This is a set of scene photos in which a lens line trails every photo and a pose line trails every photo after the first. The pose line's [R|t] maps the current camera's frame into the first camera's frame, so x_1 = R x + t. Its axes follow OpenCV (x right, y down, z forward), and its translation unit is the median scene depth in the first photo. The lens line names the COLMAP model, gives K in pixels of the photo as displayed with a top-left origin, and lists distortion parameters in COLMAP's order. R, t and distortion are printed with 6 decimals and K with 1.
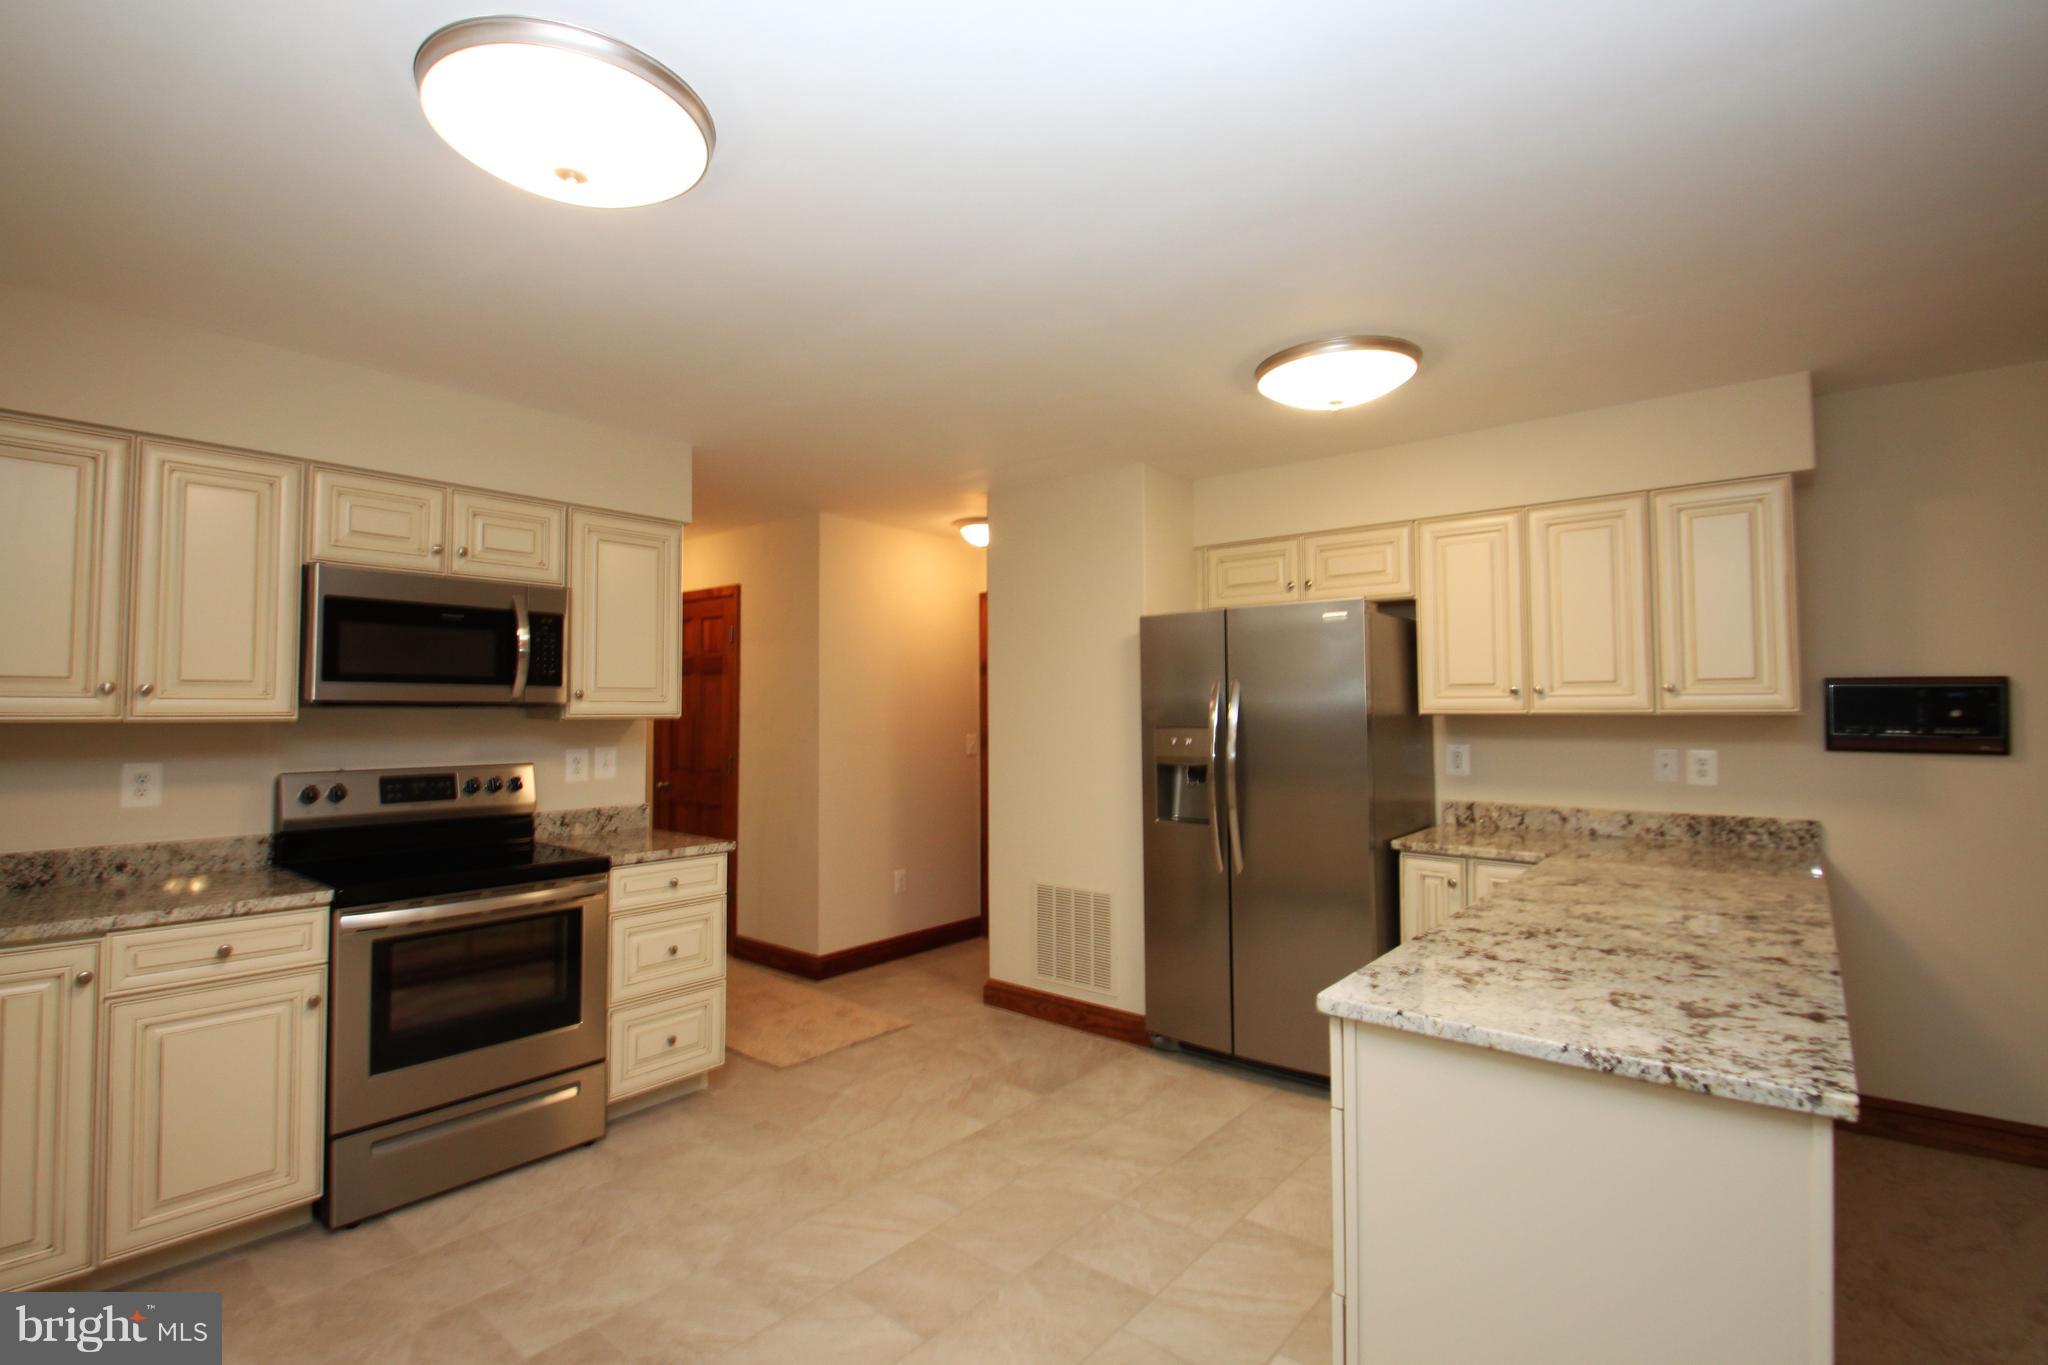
lens RADIAL K [[944.4, 0, 1019.4], [0, 944.4, 675.5], [0, 0, 1]] dist [0.027250, -0.024706]
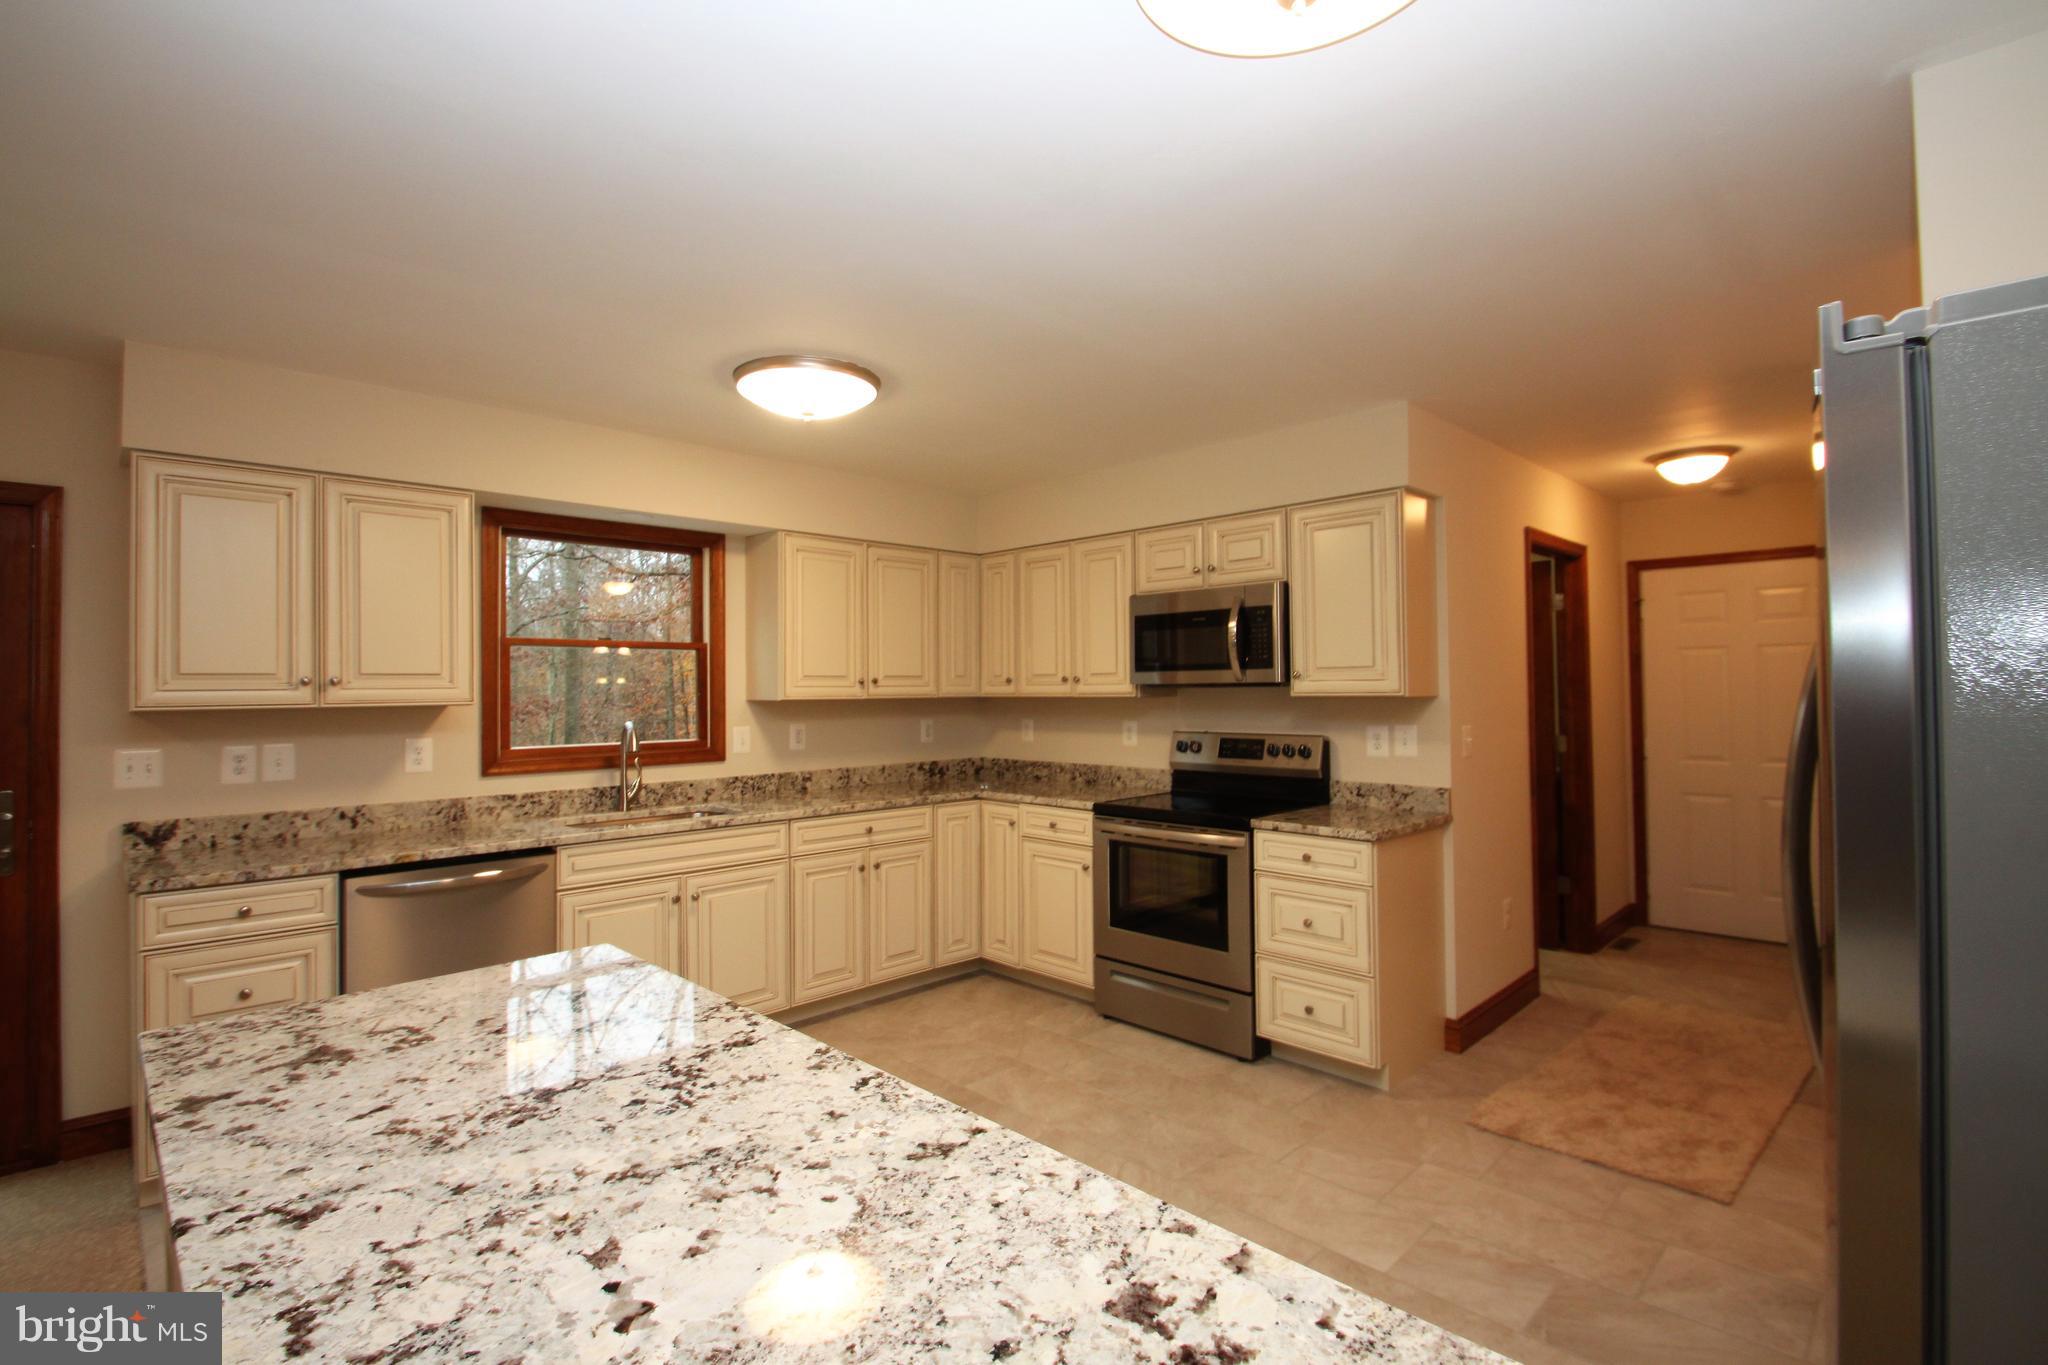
lens RADIAL K [[951.0, 0, 999.4], [0, 951.0, 674.9], [0, 0, 1]] dist [0.002717, -0.015234]
pose [[-0.115733, -0.016069, -0.993150, 0.733057], [0.047563, 0.998633, -0.021700, 0.030016], [0.992141, -0.049749, -0.114811, 0.842595]]
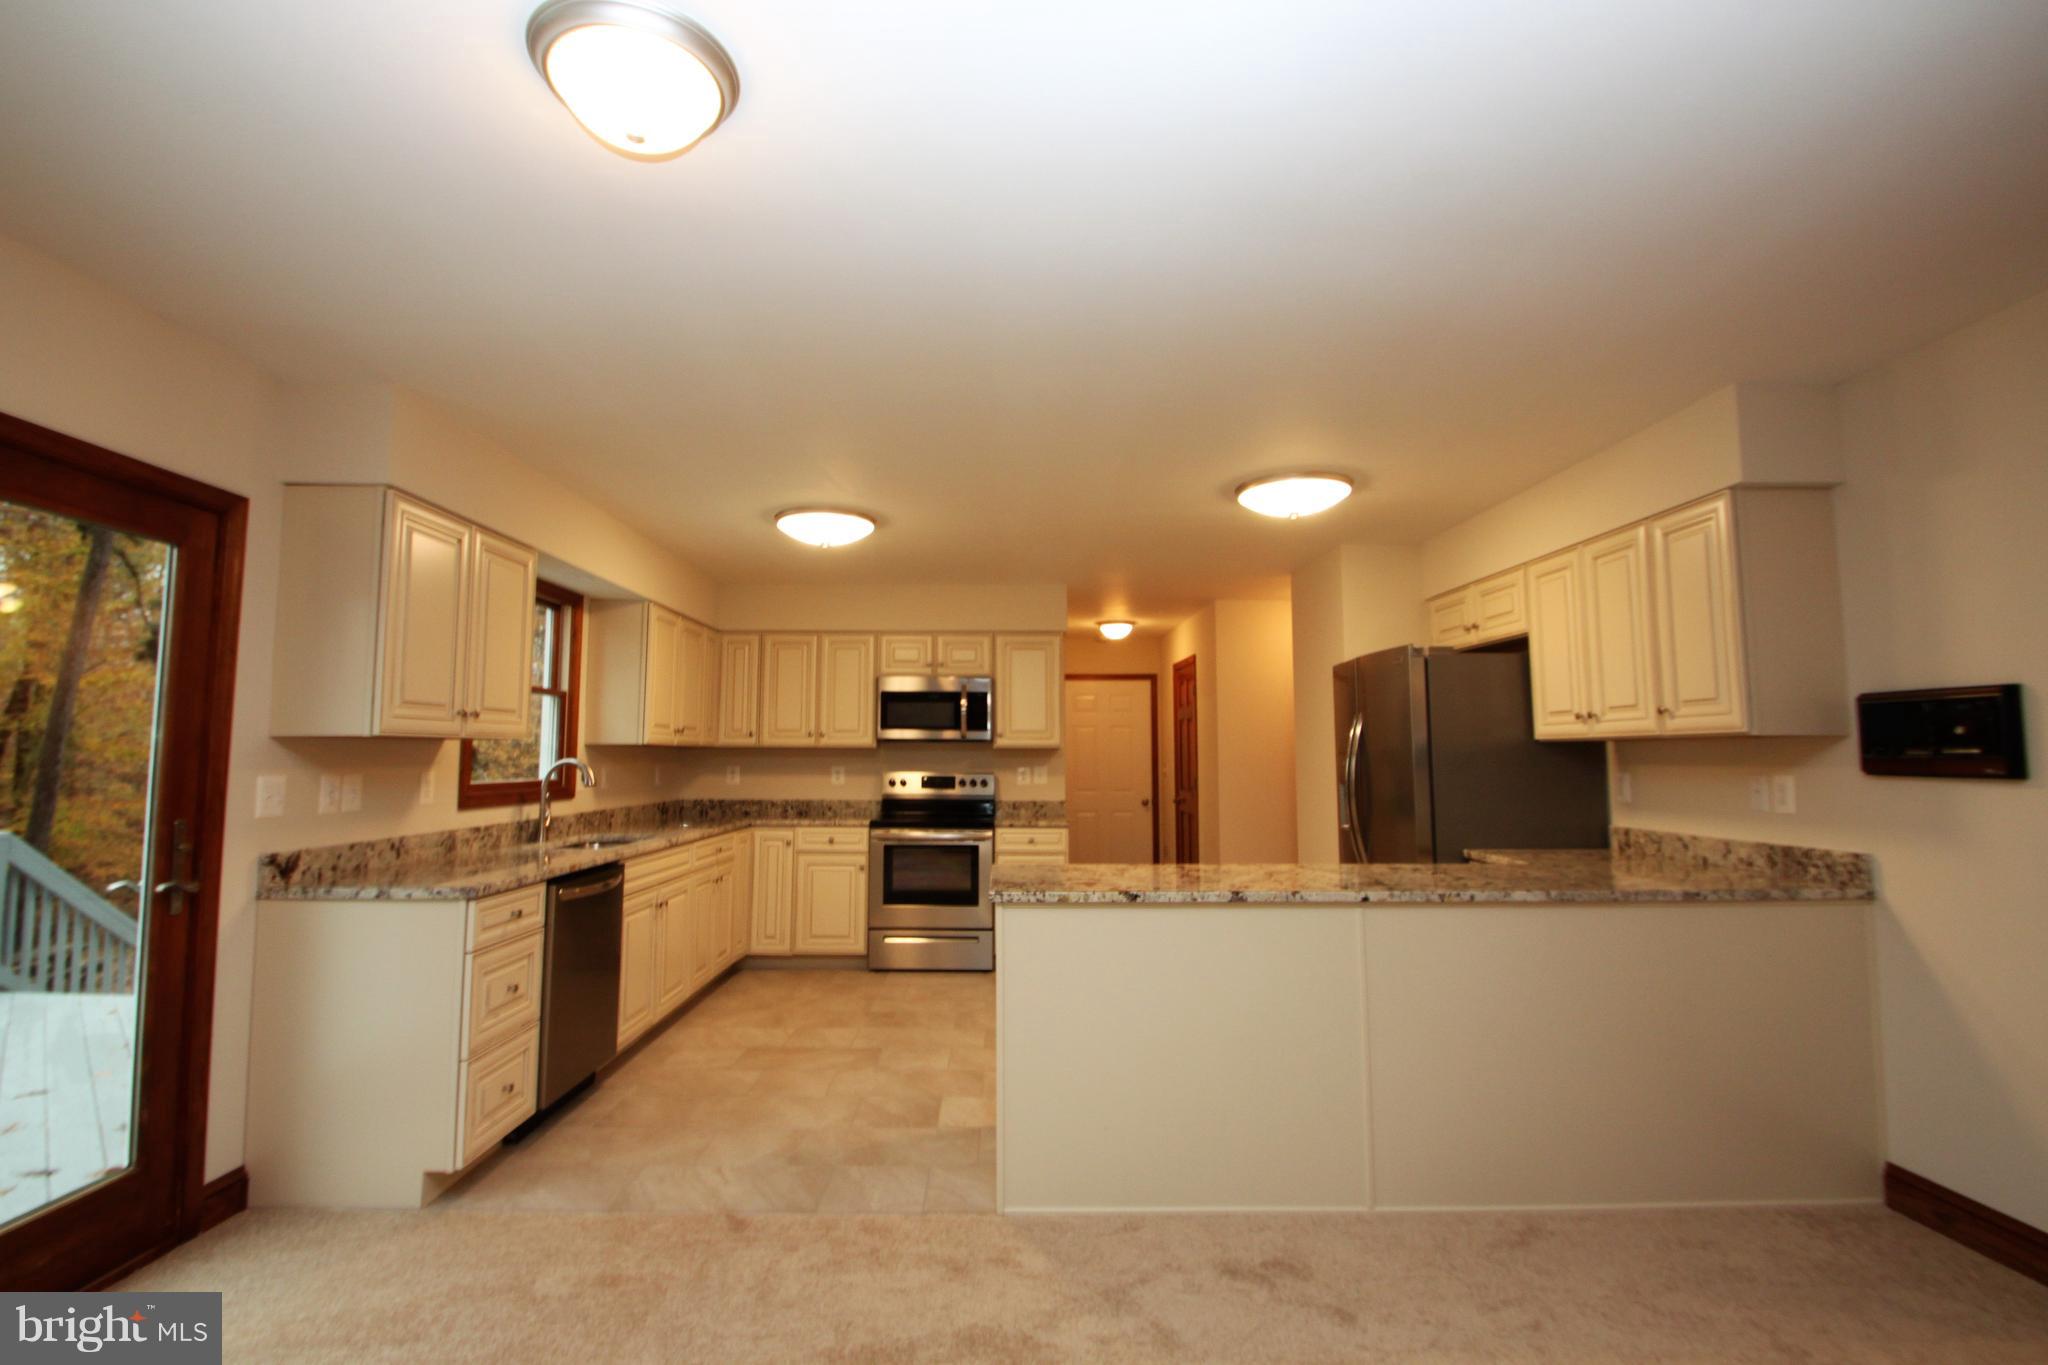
lens RADIAL K [[970.3, 0, 1029.7], [0, 970.3, 685.2], [0, 0, 1]] dist [-0.000691, 0.000087]
pose [[0.651668, -0.054553, -0.756540, 1.074902], [0.026293, 0.998436, -0.049347, 0.020241], [0.758049, 0.012266, 0.652083, -0.194016]]
